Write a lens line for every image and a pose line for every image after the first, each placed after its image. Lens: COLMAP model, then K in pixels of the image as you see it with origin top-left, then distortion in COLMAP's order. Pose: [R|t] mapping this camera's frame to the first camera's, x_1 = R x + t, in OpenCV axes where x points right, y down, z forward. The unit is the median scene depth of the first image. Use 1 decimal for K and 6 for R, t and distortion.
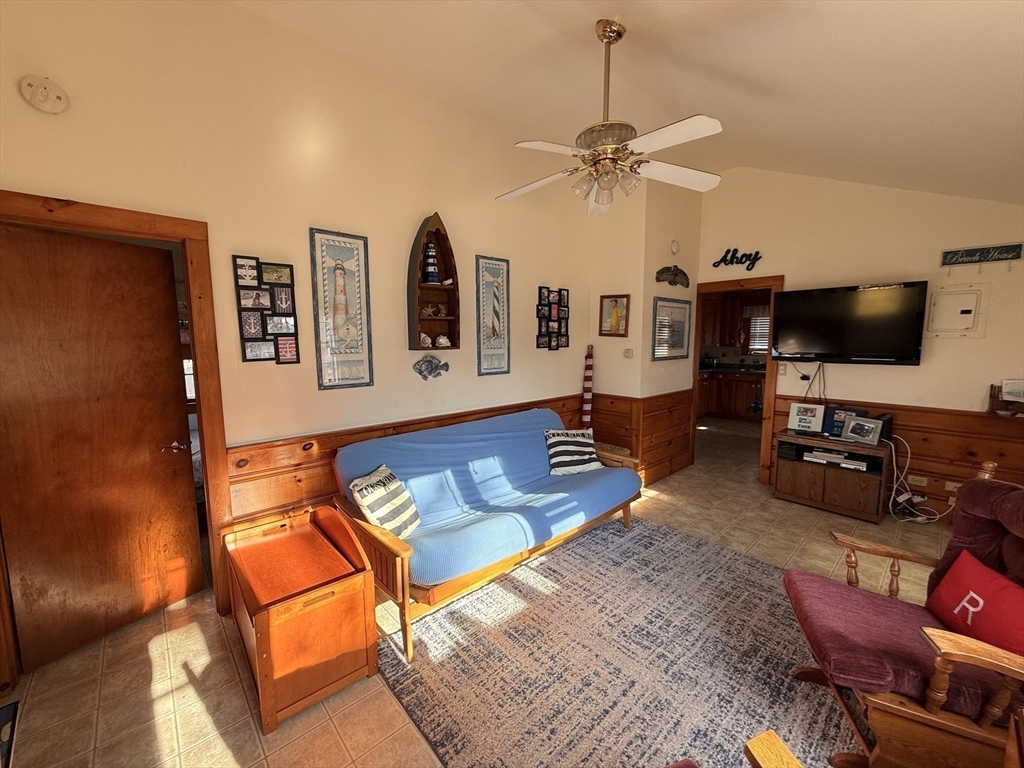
lens RADIAL K [[409.0, 0, 509.5], [0, 409.0, 384.8], [0, 0, 1]] dist [0.001014, 0.000220]
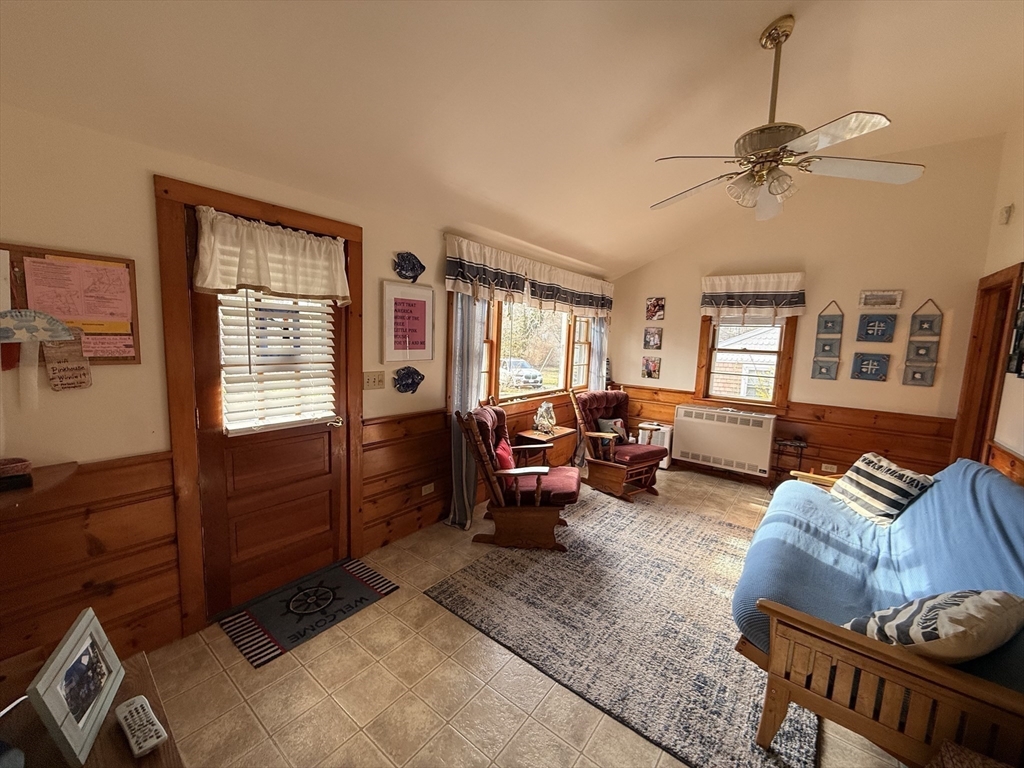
lens RADIAL K [[408.2, 0, 509.0], [0, 408.2, 382.5], [0, 0, 1]] dist [-0.001085, -0.000103]
pose [[-0.985238, -0.011128, -0.170826, 0.590645], [-0.051188, 0.971380, 0.231951, -0.138630], [0.163355, 0.237272, -0.957610, 1.153249]]
